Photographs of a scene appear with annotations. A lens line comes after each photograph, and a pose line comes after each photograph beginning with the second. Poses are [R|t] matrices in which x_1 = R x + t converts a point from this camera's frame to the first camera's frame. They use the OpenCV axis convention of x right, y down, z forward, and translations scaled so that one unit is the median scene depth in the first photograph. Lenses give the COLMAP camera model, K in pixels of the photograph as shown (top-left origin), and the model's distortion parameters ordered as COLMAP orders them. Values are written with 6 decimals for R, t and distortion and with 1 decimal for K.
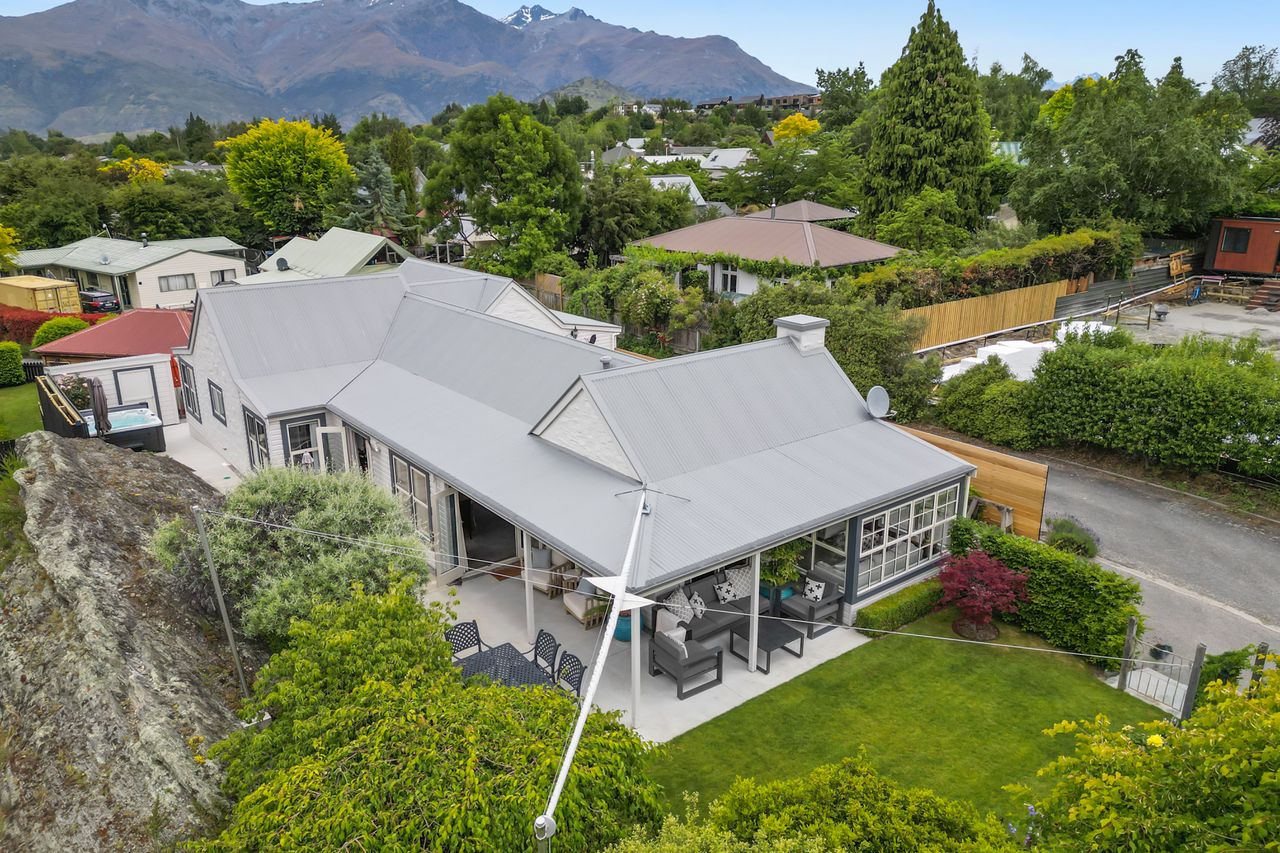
lens RADIAL K [[915.9, 0, 638.9], [0, 915.9, 422.7], [0, 0, 1]] dist [0.051431, -0.051316]
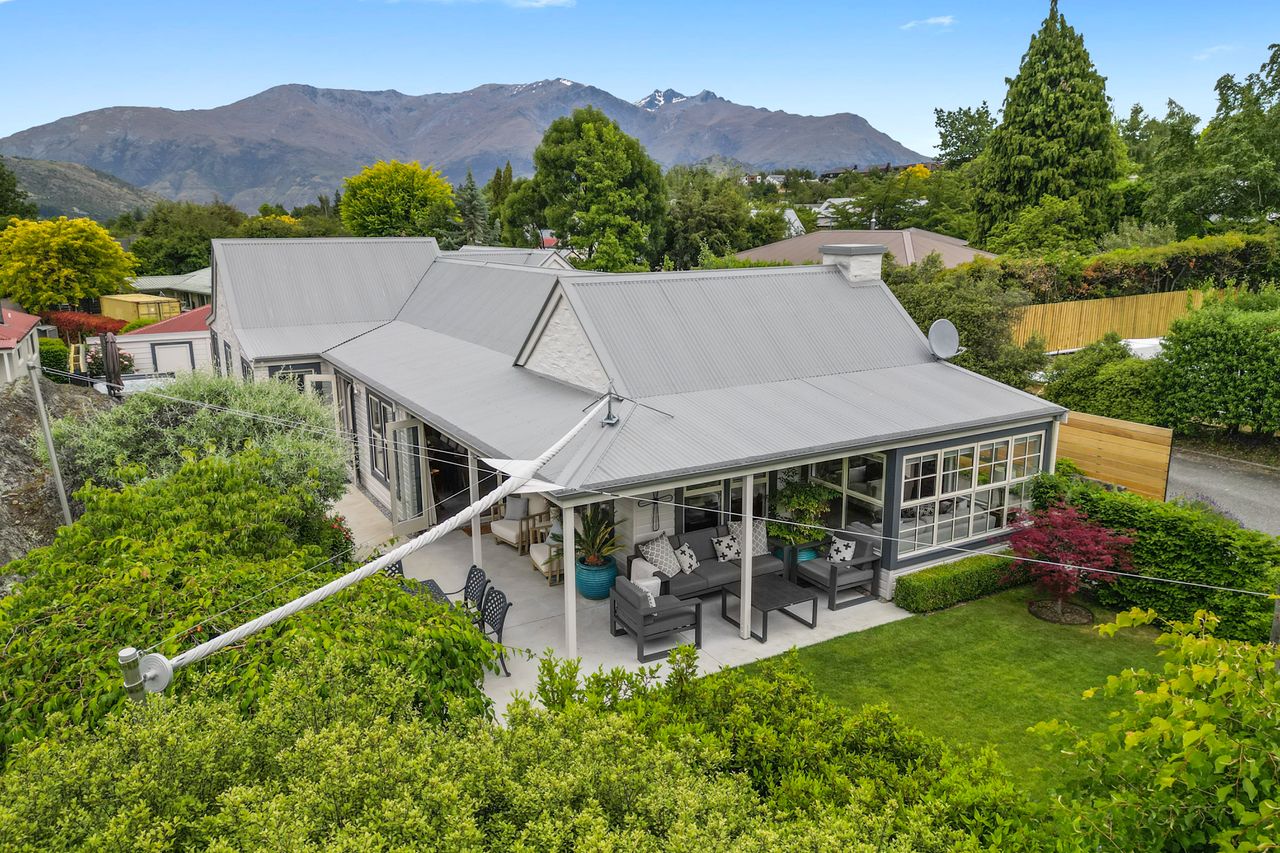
lens RADIAL K [[915.9, 0, 633.8], [0, 915.9, 420.1], [0, 0, 1]] dist [0.051431, -0.051316]
pose [[0.990228, 0.027305, -0.136762, 0.054011], [-0.038280, 0.996196, -0.078277, 0.062809], [0.134104, 0.082748, 0.987506, 0.090331]]
